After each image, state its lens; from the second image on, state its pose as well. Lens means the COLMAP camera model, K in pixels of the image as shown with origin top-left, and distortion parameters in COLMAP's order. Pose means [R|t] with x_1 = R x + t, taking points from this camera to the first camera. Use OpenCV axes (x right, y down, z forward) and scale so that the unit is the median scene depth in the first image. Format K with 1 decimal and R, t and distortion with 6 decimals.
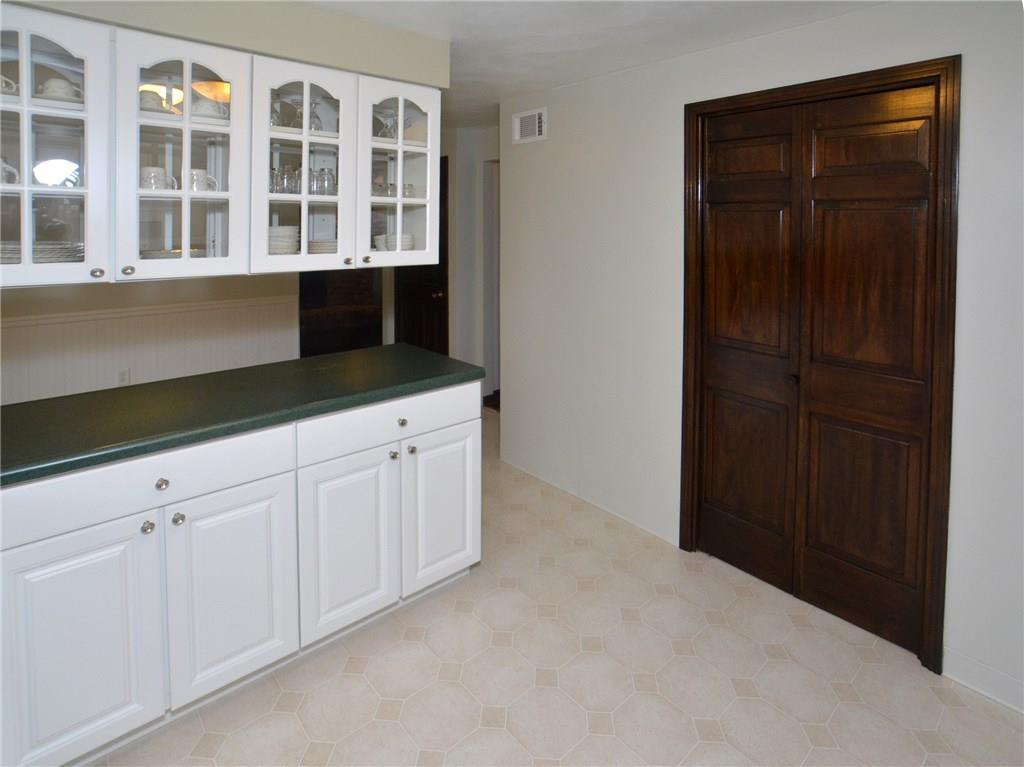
lens RADIAL K [[554.9, 0, 514.7], [0, 554.9, 385.5], [0, 0, 1]] dist [-0.003611, 0.001779]
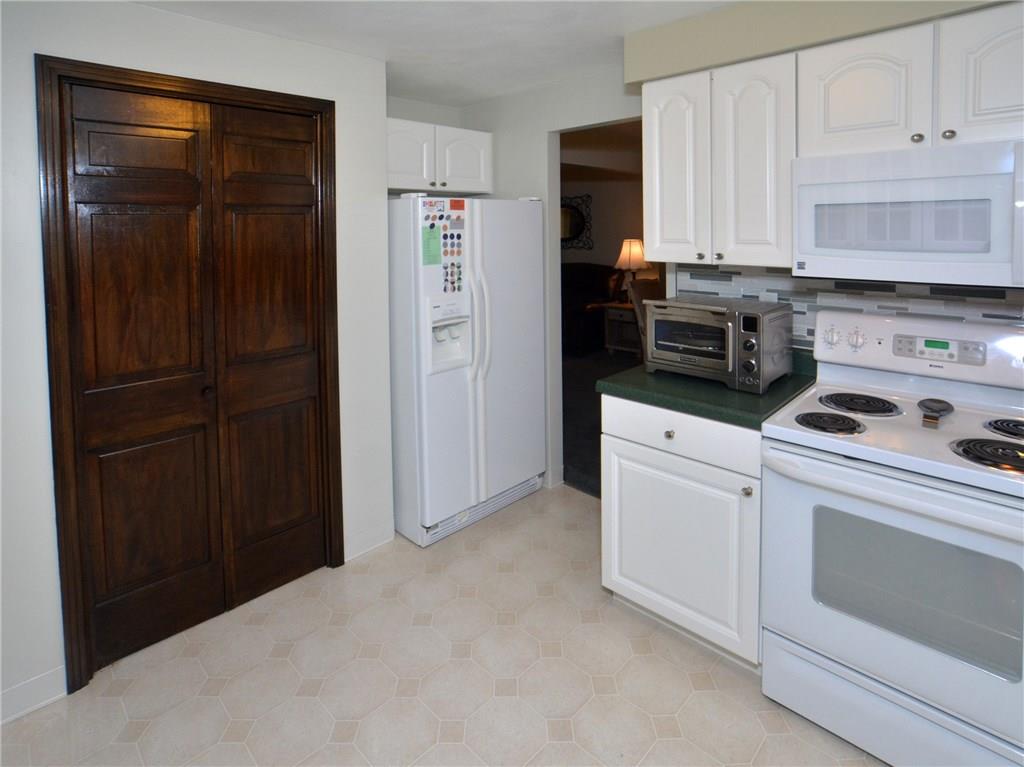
lens RADIAL K [[554.9, 0, 514.4], [0, 554.9, 381.8], [0, 0, 1]] dist [-0.003611, 0.001779]
pose [[-0.081284, -0.278226, 0.957070, -0.557923], [0.295251, 0.910426, 0.289742, -0.186383], [-0.951956, 0.306127, 0.008143, 0.619817]]
